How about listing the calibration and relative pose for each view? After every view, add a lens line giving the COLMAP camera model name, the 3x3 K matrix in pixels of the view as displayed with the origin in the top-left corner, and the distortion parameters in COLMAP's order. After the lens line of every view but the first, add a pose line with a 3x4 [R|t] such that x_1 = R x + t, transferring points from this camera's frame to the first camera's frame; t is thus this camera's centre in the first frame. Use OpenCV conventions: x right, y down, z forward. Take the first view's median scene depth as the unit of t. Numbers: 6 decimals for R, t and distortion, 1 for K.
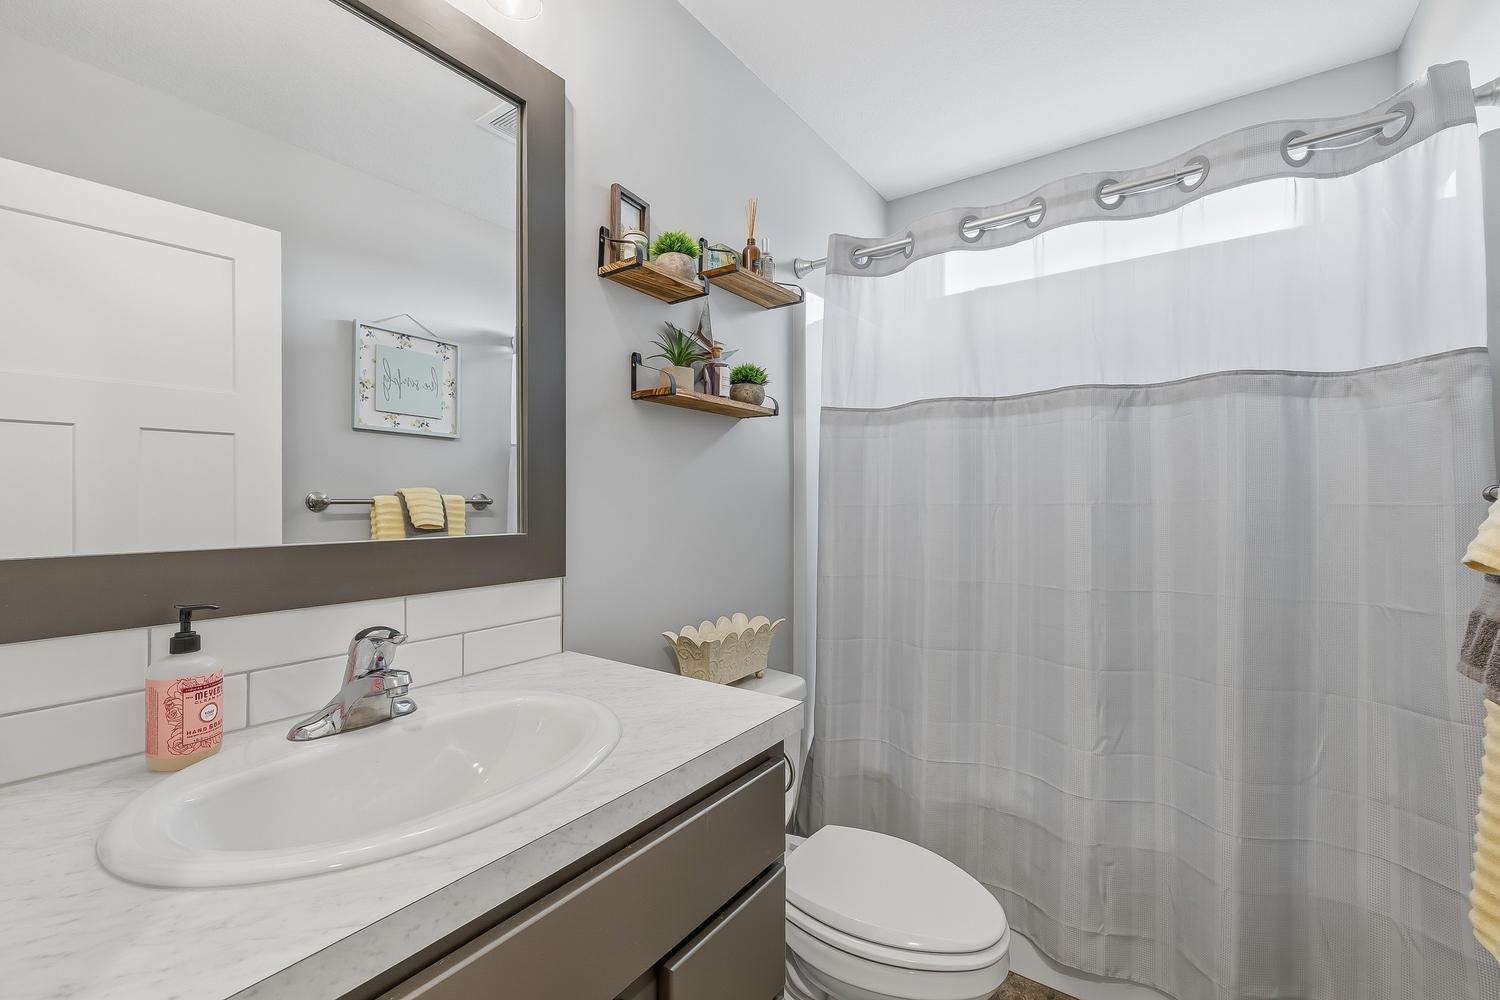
lens RADIAL K [[605.0, 0, 744.6], [0, 605.0, 503.7], [0, 0, 1]] dist [-0.008808, -0.000025]
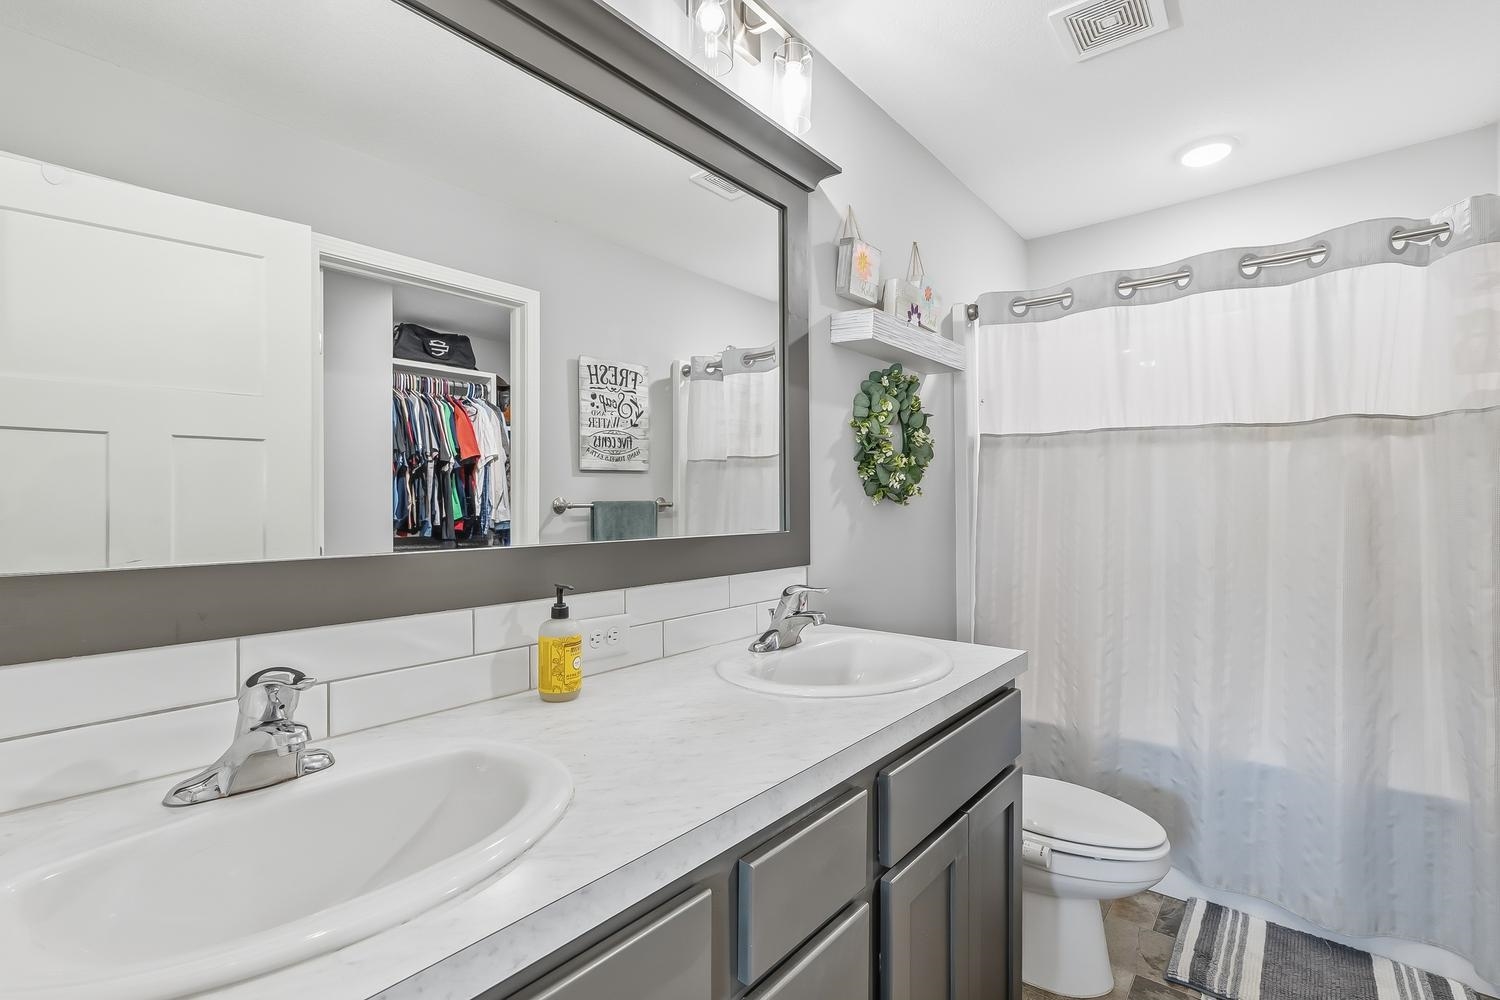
lens RADIAL K [[667.2, 0, 754.9], [0, 667.2, 493.4], [0, 0, 1]] dist [-0.001705, -0.000596]
pose [[0.998192, -0.002781, -0.060034, -0.341930], [0.000979, 0.999548, -0.030034, 0.005538], [0.060091, 0.029921, 0.997744, -0.445979]]
